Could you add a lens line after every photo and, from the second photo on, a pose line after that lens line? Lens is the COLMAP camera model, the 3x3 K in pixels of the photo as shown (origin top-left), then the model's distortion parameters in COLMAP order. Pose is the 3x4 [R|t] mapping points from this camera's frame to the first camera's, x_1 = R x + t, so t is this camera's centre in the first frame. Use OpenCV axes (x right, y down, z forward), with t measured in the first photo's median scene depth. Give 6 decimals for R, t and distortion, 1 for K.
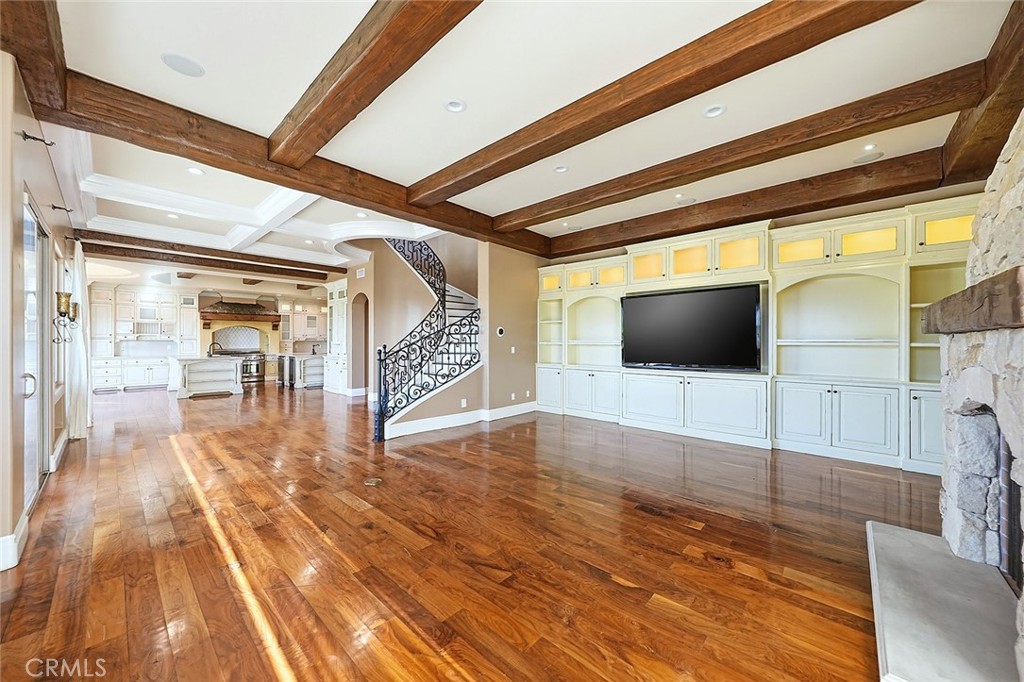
lens RADIAL K [[375.5, 0, 510.2], [0, 375.5, 341.3], [0, 0, 1]] dist [-0.002247, 0.000446]
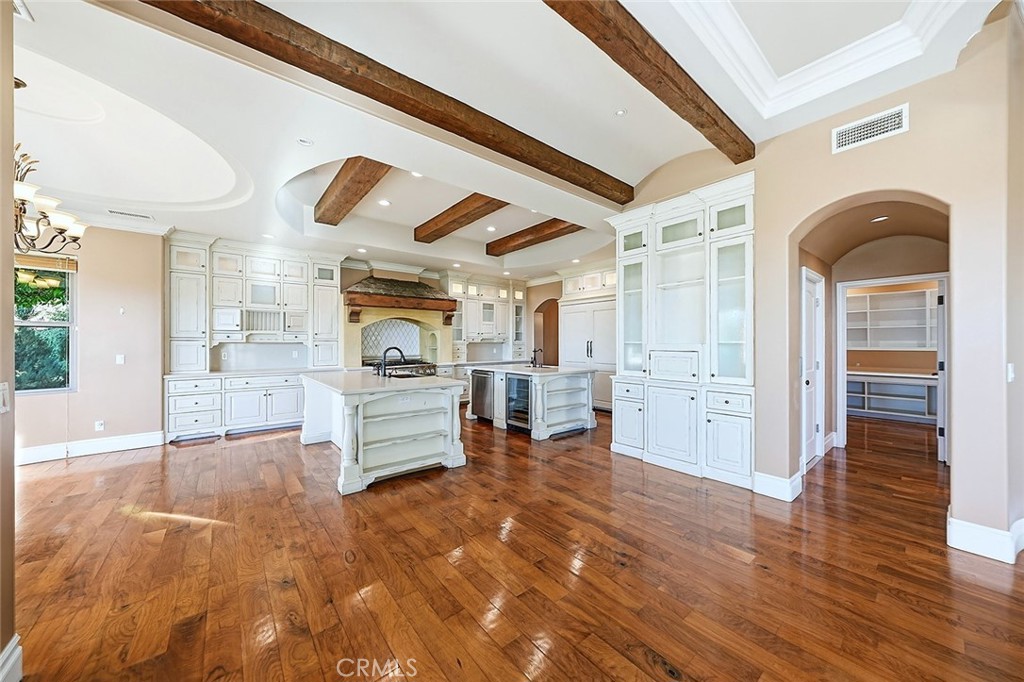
lens RADIAL K [[352.8, 0, 507.7], [0, 352.8, 343.3], [0, 0, 1]] dist [-0.005731, -0.000004]
pose [[0.989900, -0.003204, -0.141731, -0.499342], [0.003868, 0.999983, 0.004407, -0.002025], [0.141714, -0.004910, 0.989895, 0.498843]]
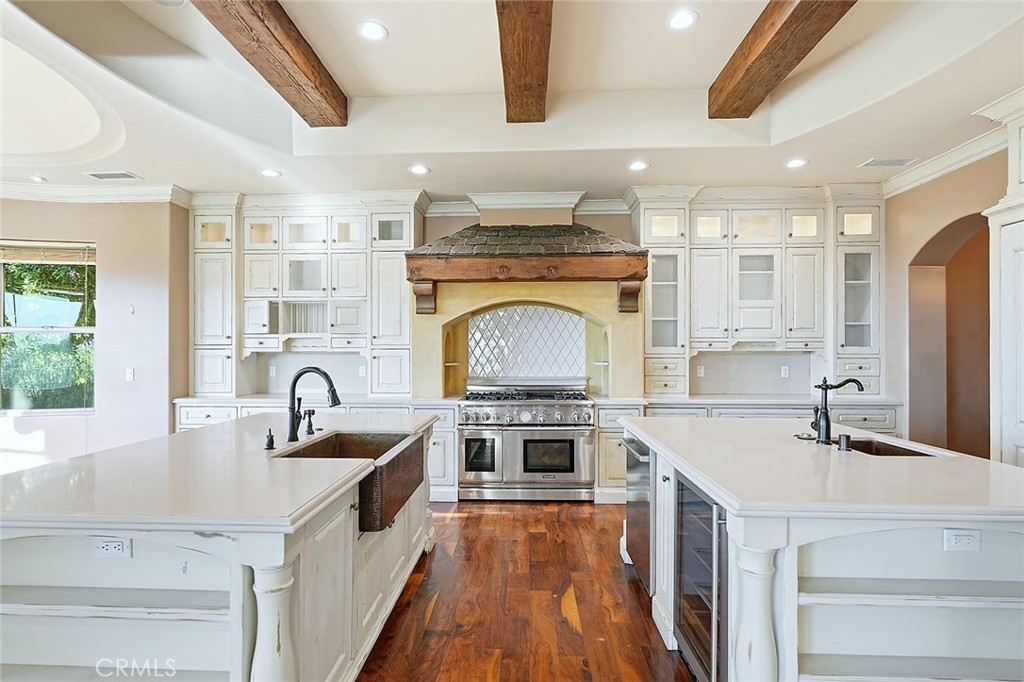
lens RADIAL K [[492.4, 0, 506.3], [0, 492.4, 348.3], [0, 0, 1]] dist [0.001813, -0.000554]
pose [[0.648623, -0.005610, -0.761089, -0.465527], [0.005302, 0.999982, -0.002852, -0.003375], [0.761091, -0.002186, 0.648641, 0.789749]]
